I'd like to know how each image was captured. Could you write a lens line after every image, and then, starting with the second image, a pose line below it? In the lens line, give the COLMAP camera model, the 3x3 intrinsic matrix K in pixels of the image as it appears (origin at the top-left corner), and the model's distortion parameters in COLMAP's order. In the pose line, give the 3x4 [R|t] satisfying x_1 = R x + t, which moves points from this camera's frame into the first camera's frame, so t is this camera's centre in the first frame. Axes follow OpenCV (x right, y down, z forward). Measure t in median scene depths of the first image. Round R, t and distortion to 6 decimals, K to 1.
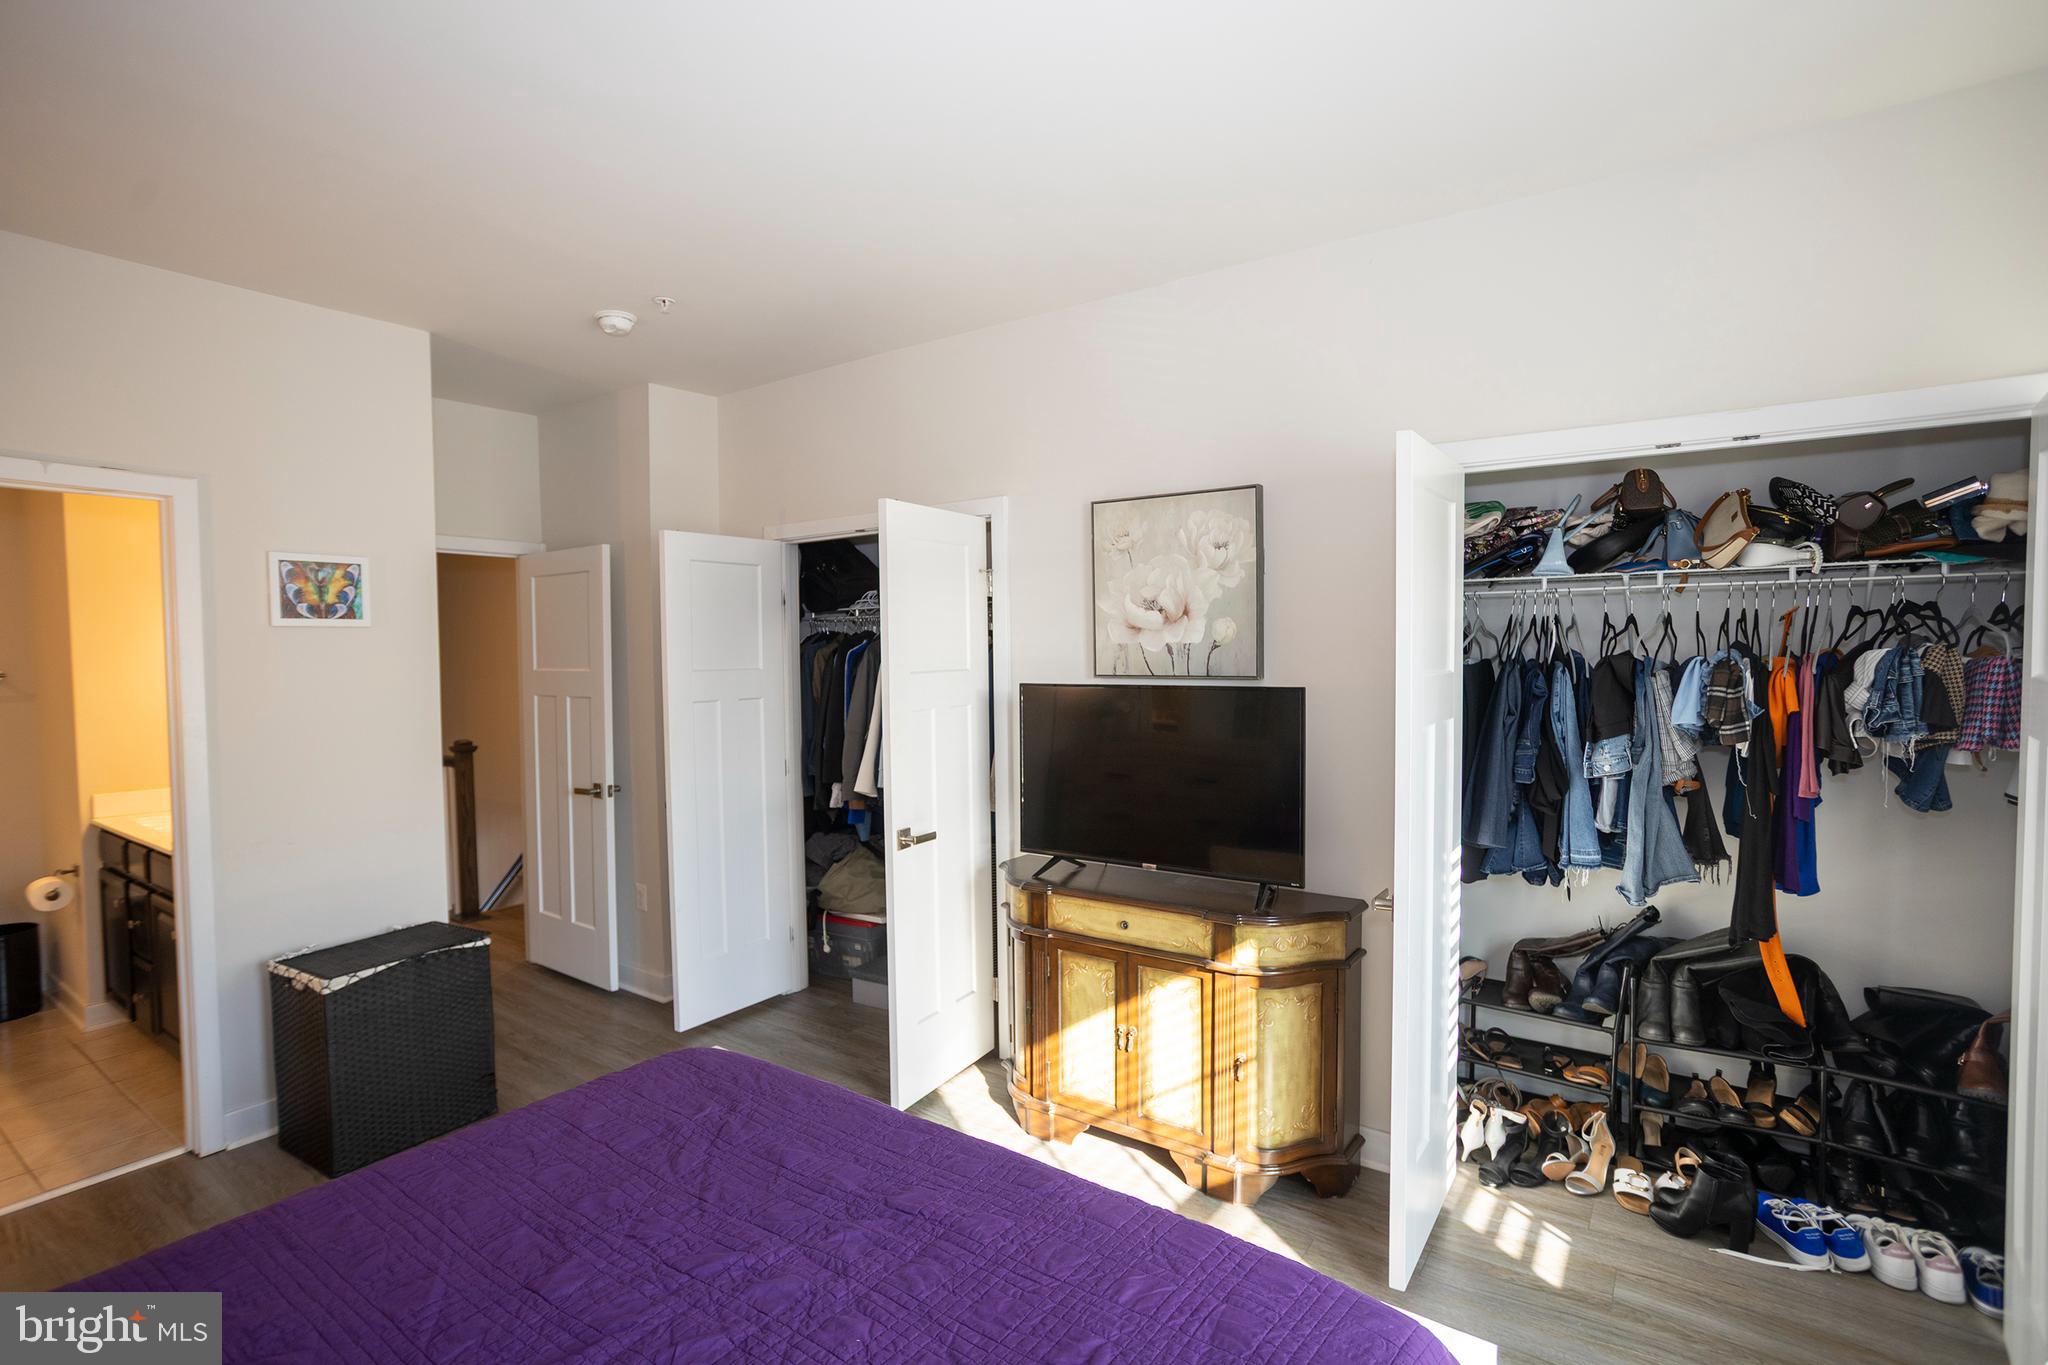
lens RADIAL K [[983.7, 0, 1015.8], [0, 983.7, 686.7], [0, 0, 1]] dist [-0.055196, 0.031612]
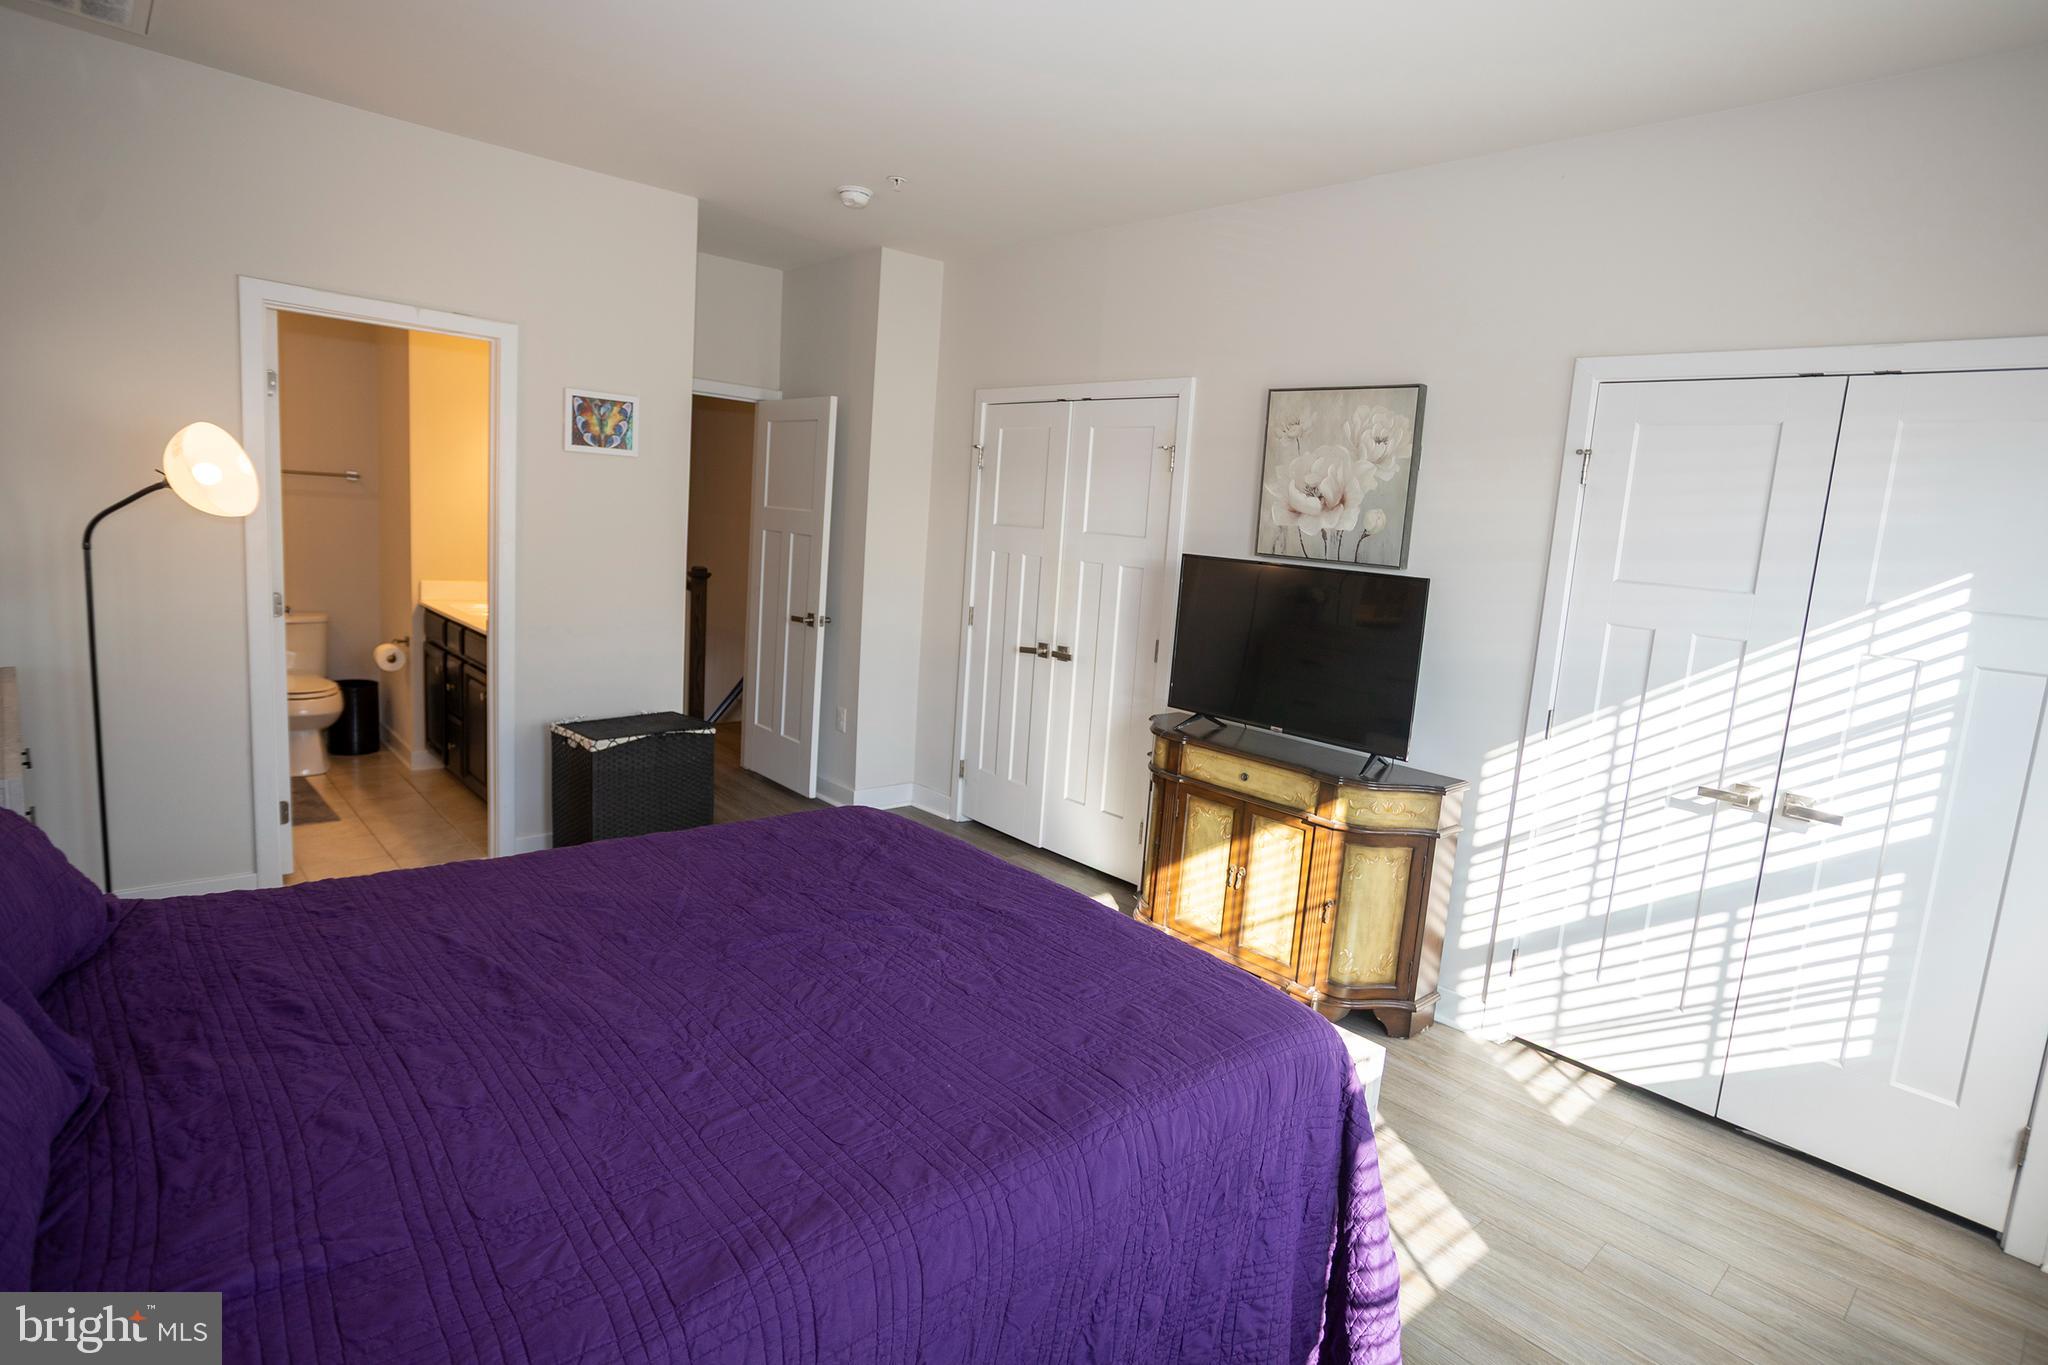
lens RADIAL K [[1084.4, 0, 1063.1], [0, 1084.4, 671.8], [0, 0, 1]] dist [-0.050555, 0.001129]
pose [[0.978157, 0.109759, -0.176525, 0.100611], [-0.091982, 0.990110, 0.105933, 0.011081], [0.186406, -0.087382, 0.978579, -0.210948]]
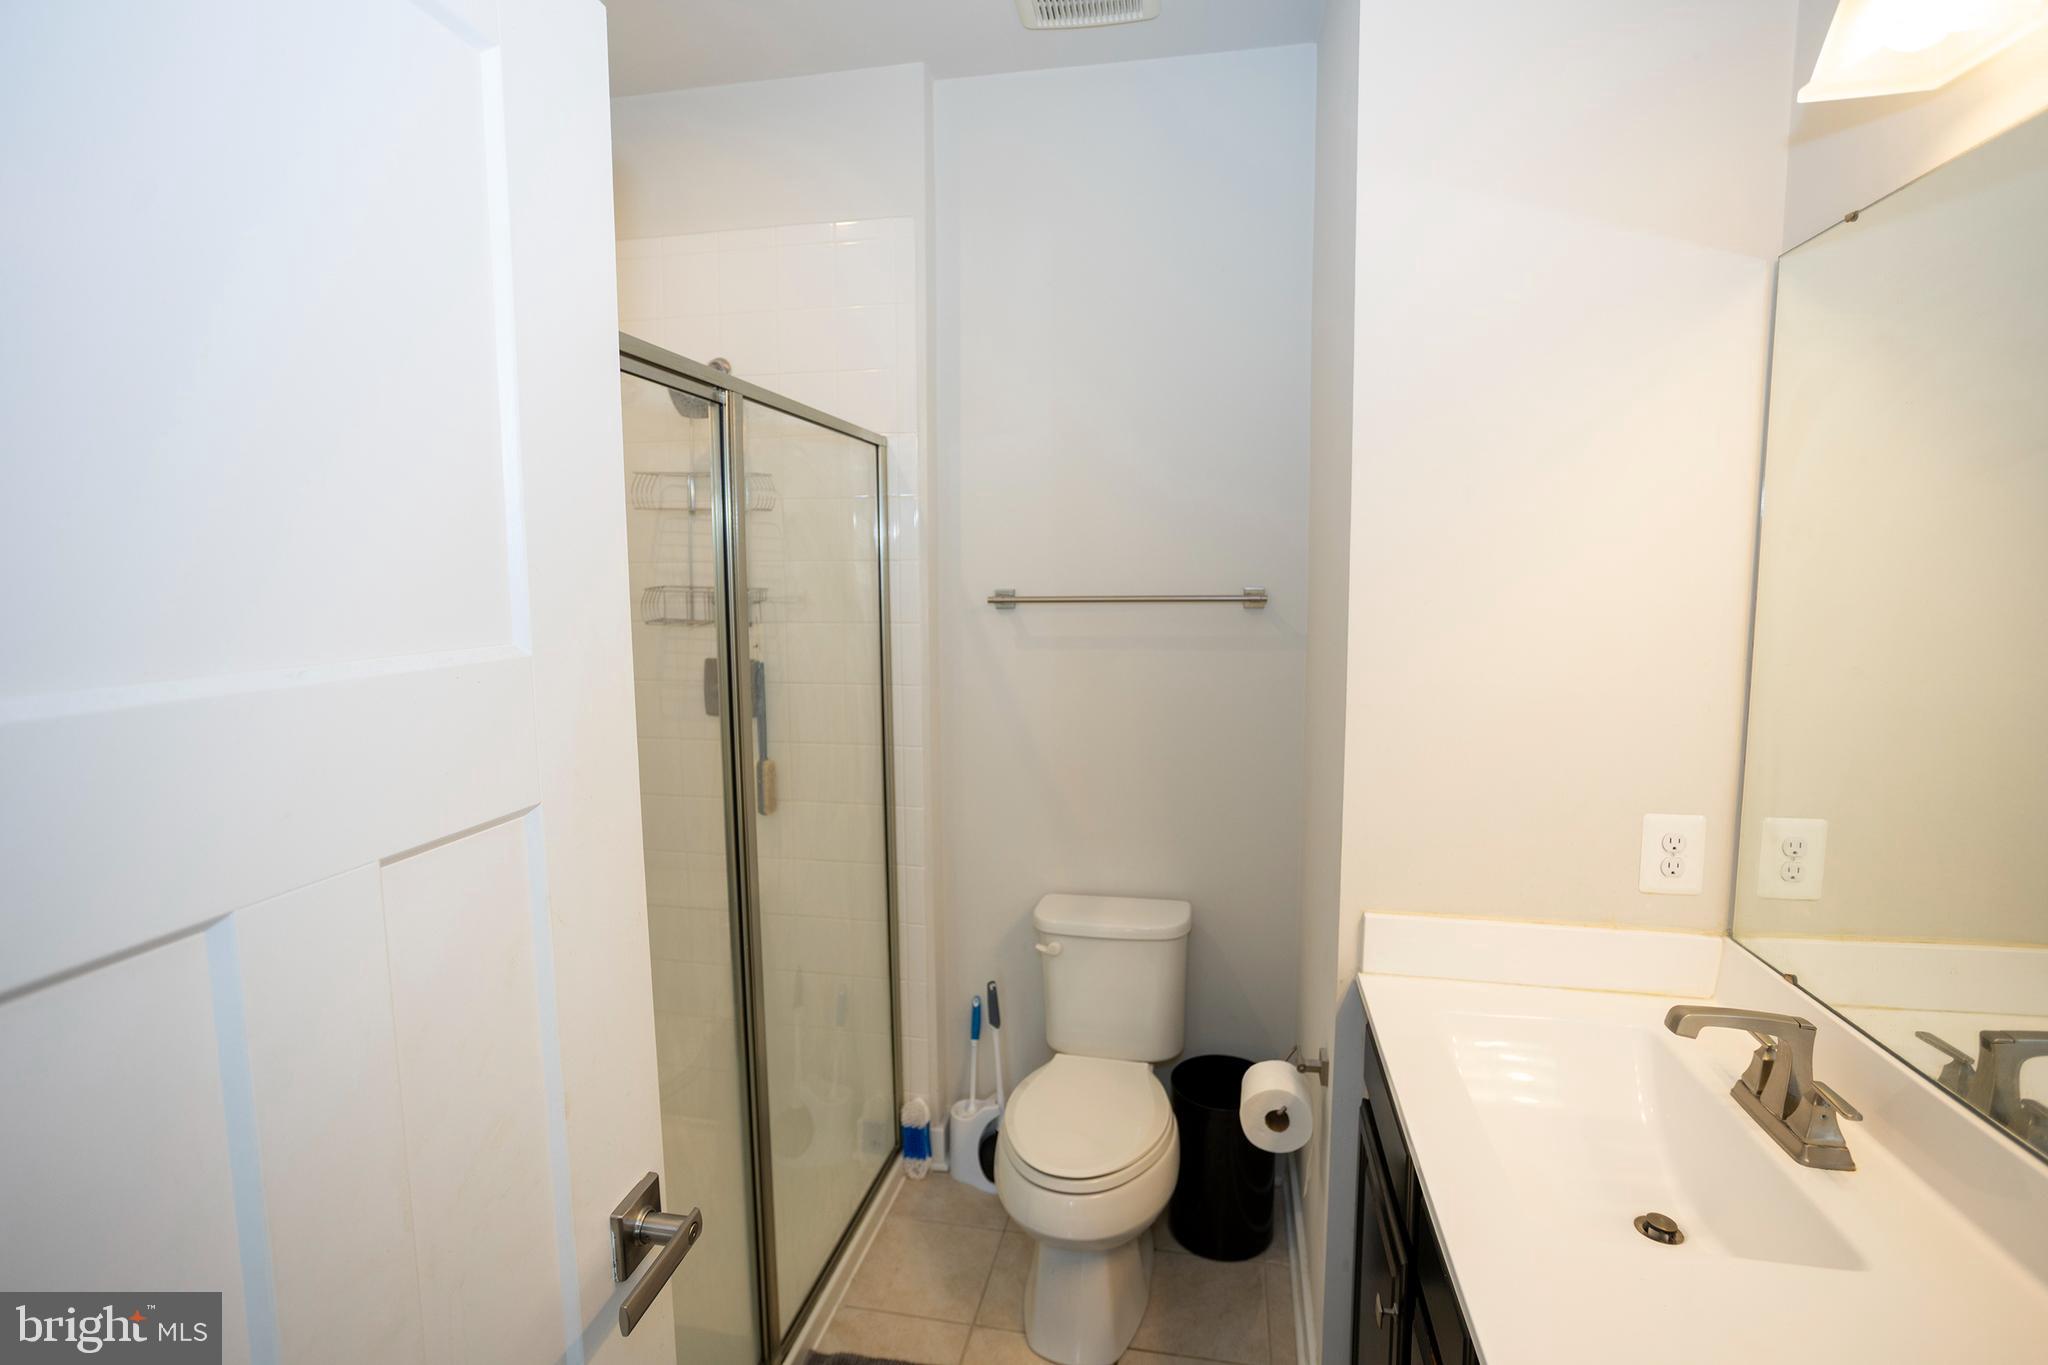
lens RADIAL K [[983.7, 0, 1015.8], [0, 983.7, 686.7], [0, 0, 1]] dist [-0.055196, 0.031612]
pose [[0.412239, 0.106852, -0.904788, -0.818028], [-0.032887, 0.994197, 0.102426, -0.018734], [0.910482, -0.012468, 0.413360, 0.865043]]
